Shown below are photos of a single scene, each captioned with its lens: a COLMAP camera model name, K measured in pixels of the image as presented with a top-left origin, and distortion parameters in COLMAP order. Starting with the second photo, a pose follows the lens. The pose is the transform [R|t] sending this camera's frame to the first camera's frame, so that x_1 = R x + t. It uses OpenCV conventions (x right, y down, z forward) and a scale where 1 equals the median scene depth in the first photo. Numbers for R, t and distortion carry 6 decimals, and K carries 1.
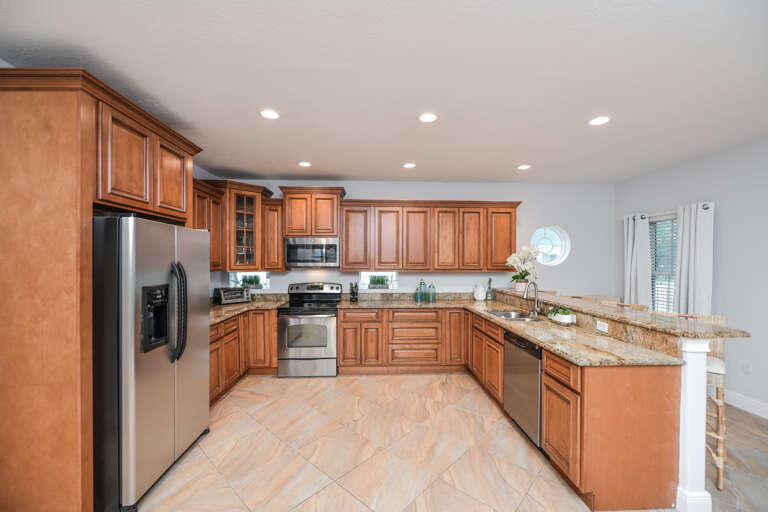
lens RADIAL K [[314.7, 0, 383.3], [0, 314.7, 261.2], [0, 0, 1]] dist [-0.001411, 0.000326]
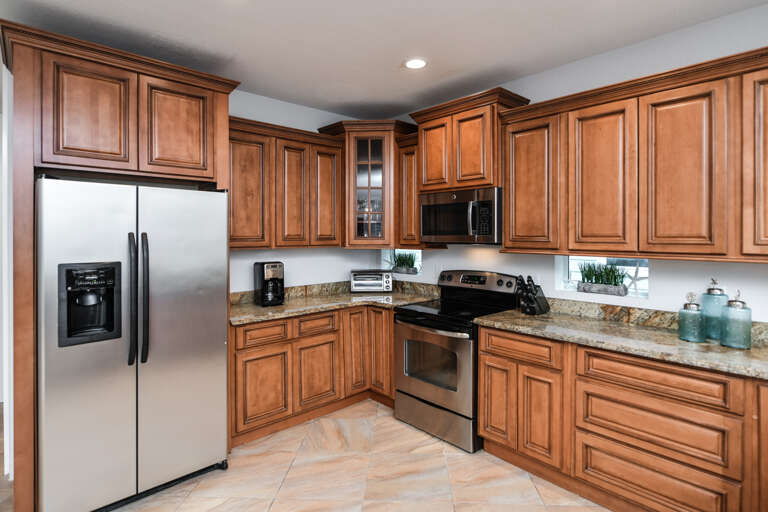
lens RADIAL K [[403.0, 0, 378.6], [0, 403.0, 236.0], [0, 0, 1]] dist [-0.012331, 0.000005]
pose [[0.645879, -0.000466, -0.763440, 0.237792], [0.001866, 0.999998, 0.000969, 0.004558], [0.763438, -0.002050, 0.645878, 0.420869]]
